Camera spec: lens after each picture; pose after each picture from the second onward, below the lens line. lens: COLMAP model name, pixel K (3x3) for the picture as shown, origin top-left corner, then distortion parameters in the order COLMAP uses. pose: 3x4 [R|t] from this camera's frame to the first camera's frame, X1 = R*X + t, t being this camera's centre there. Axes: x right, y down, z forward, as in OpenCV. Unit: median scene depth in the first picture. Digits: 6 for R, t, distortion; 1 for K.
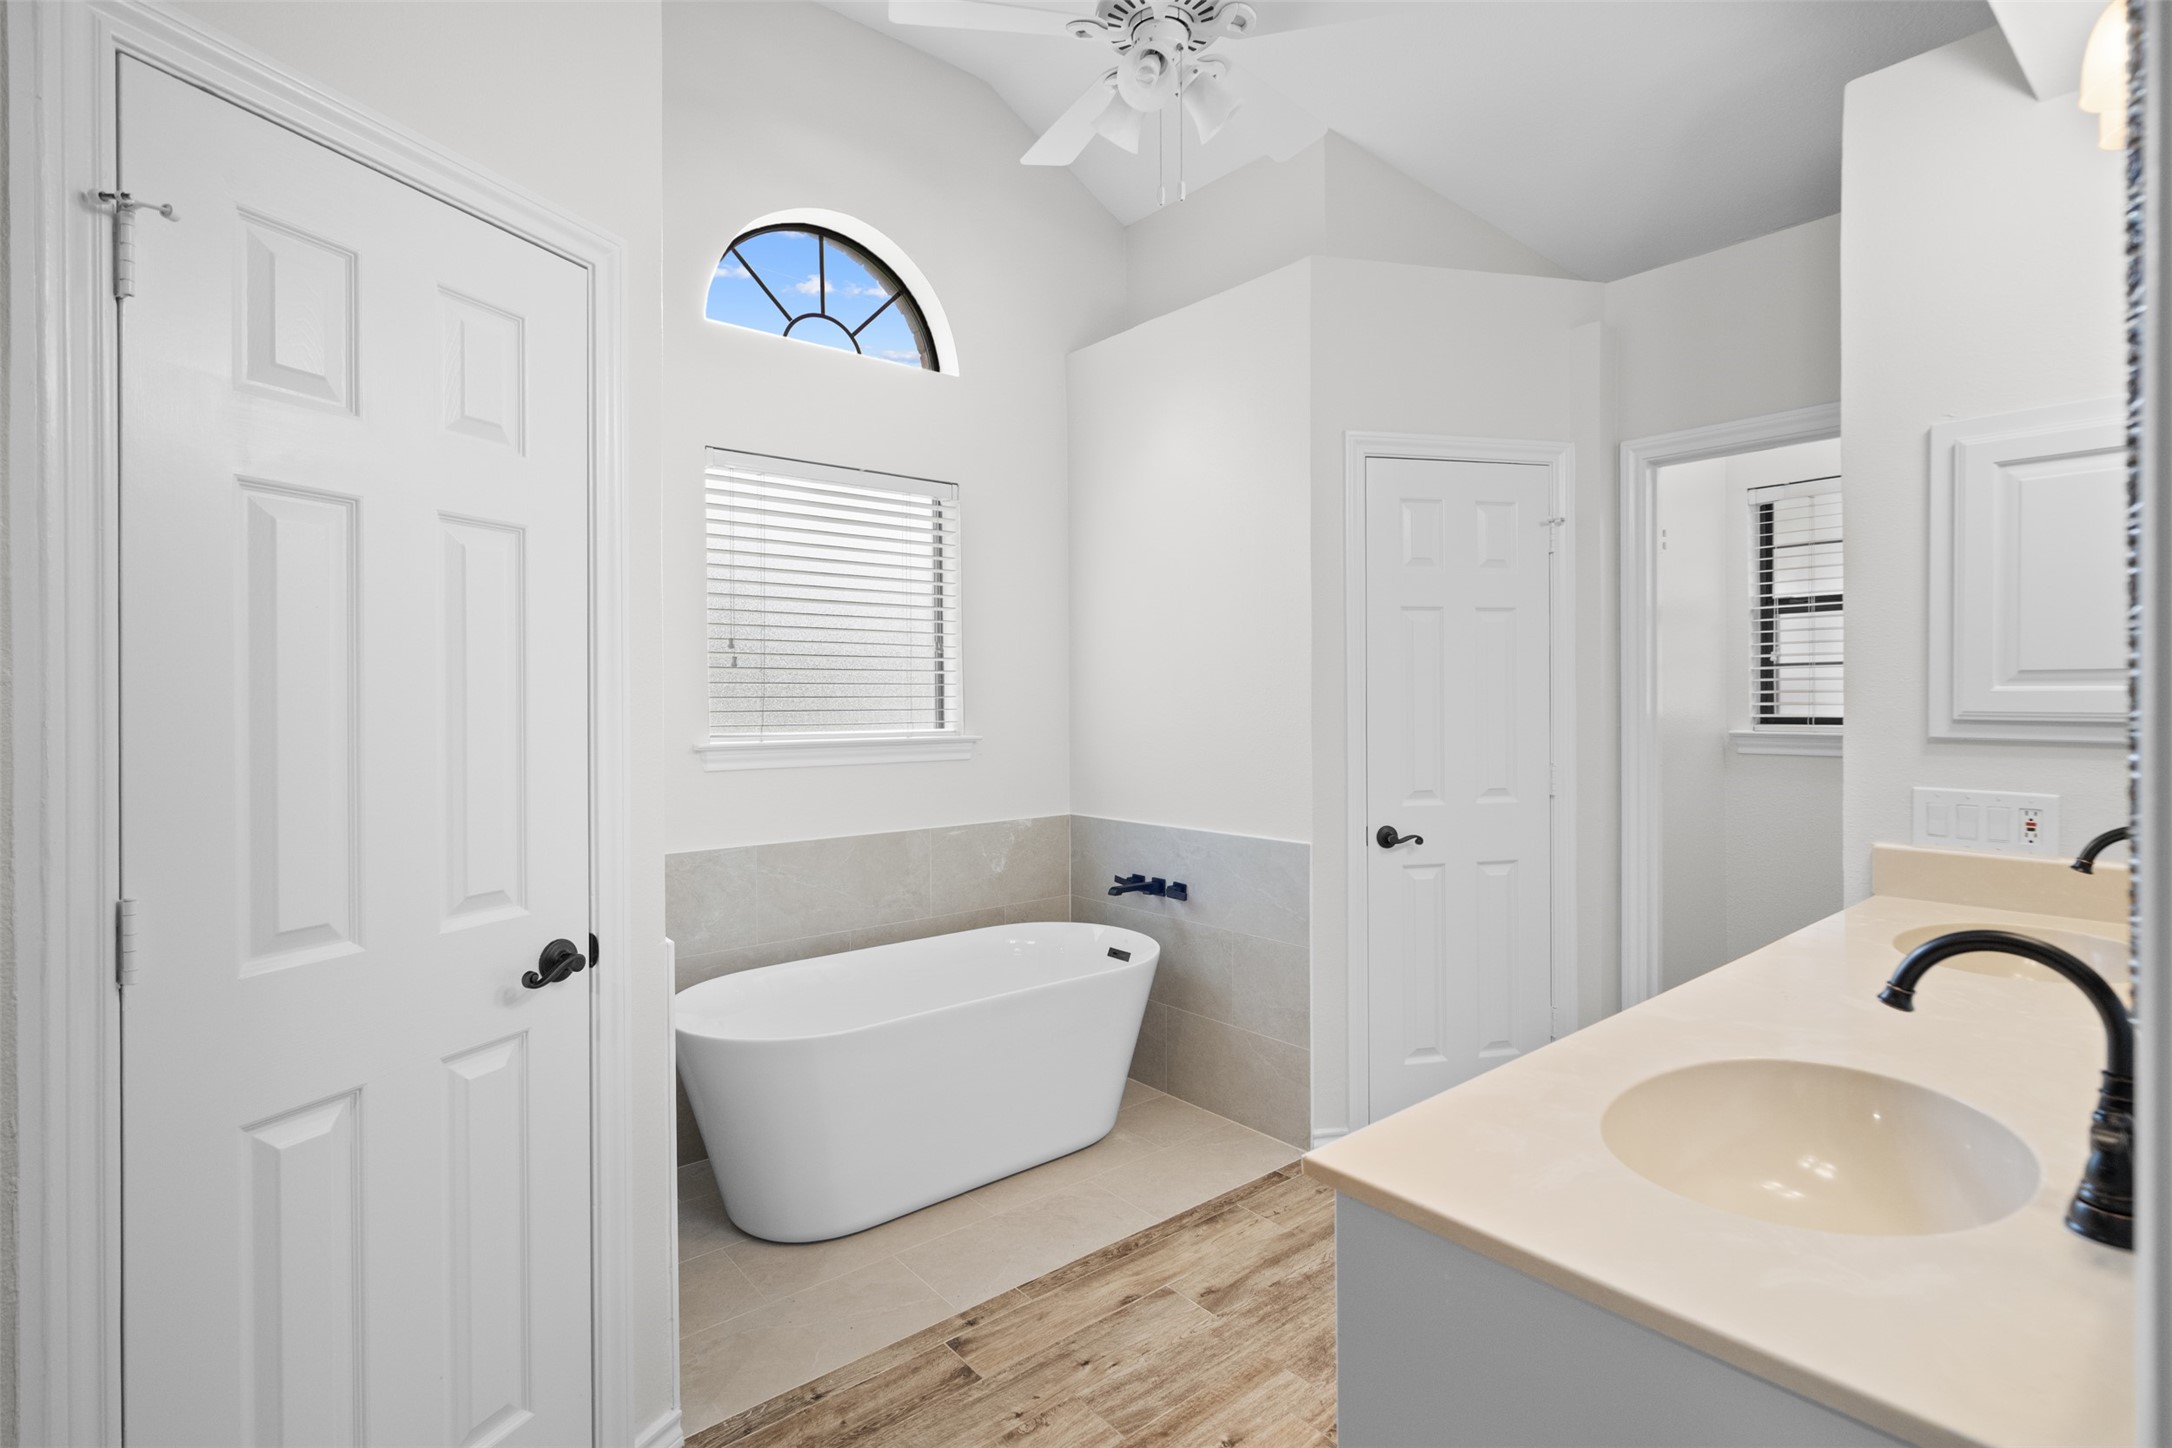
lens RADIAL K [[1004.7, 0, 1087.7], [0, 1004.7, 715.9], [0, 0, 1]] dist [-0.000818, 0.000454]
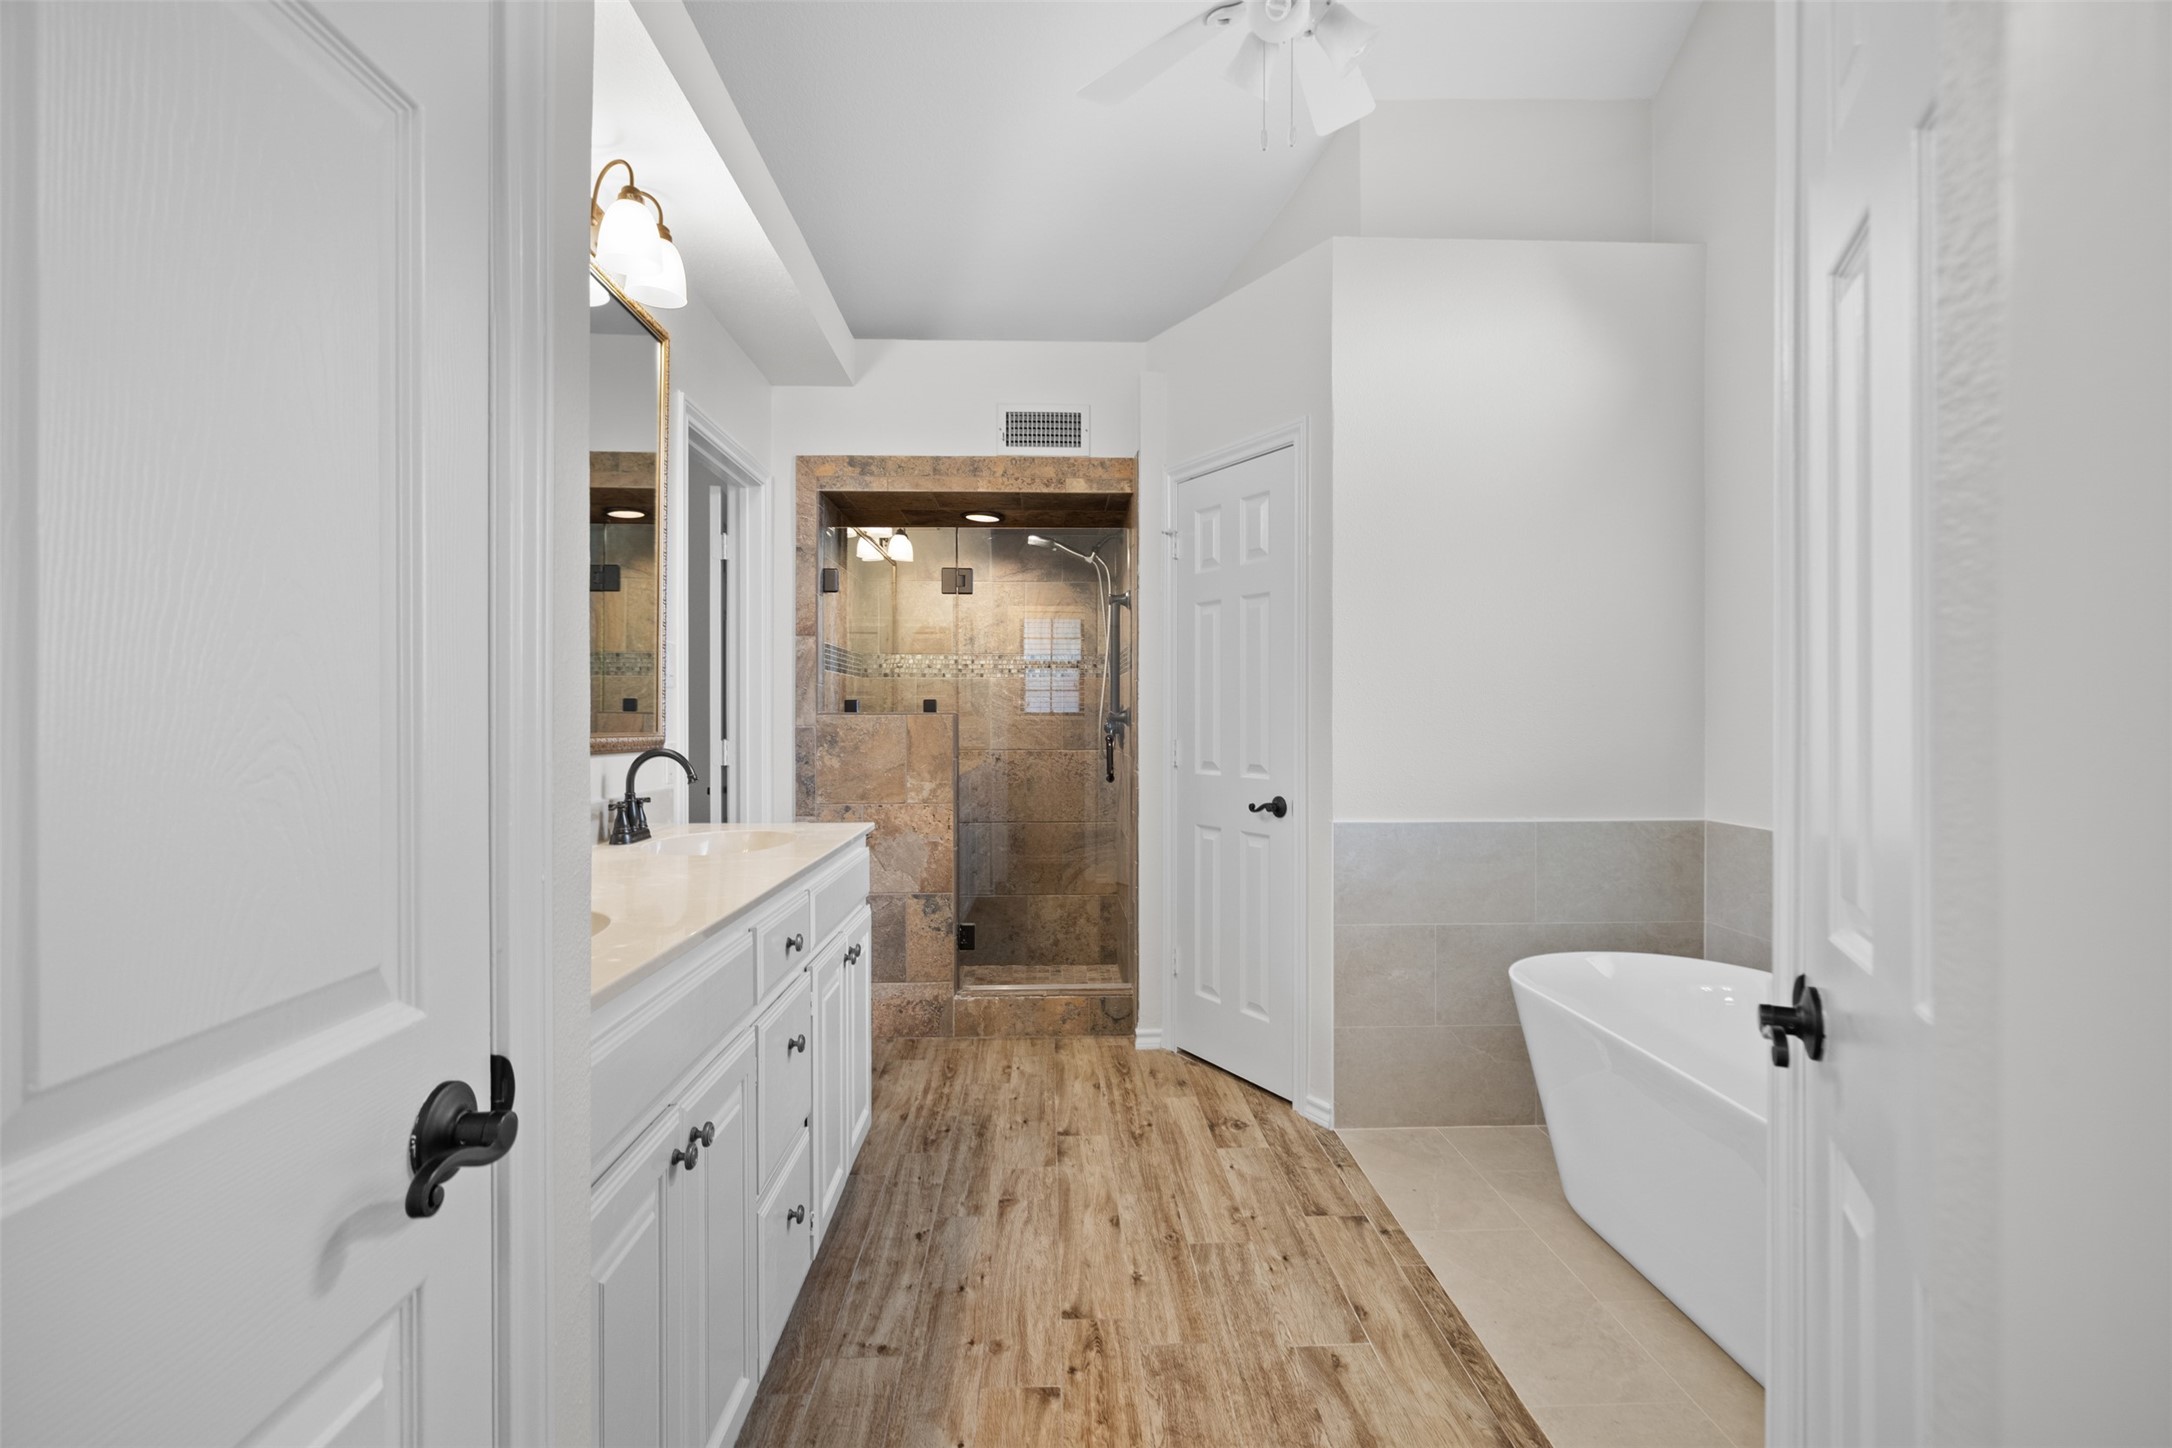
lens RADIAL K [[1004.7, 0, 1089.0], [0, 1004.7, 722.3], [0, 0, 1]] dist [-0.000818, 0.000454]
pose [[-0.599736, 0.010279, -0.800132, 0.960670], [-0.001622, 0.999900, 0.014061, 0.038421], [0.800196, 0.009731, -0.599660, 1.419128]]
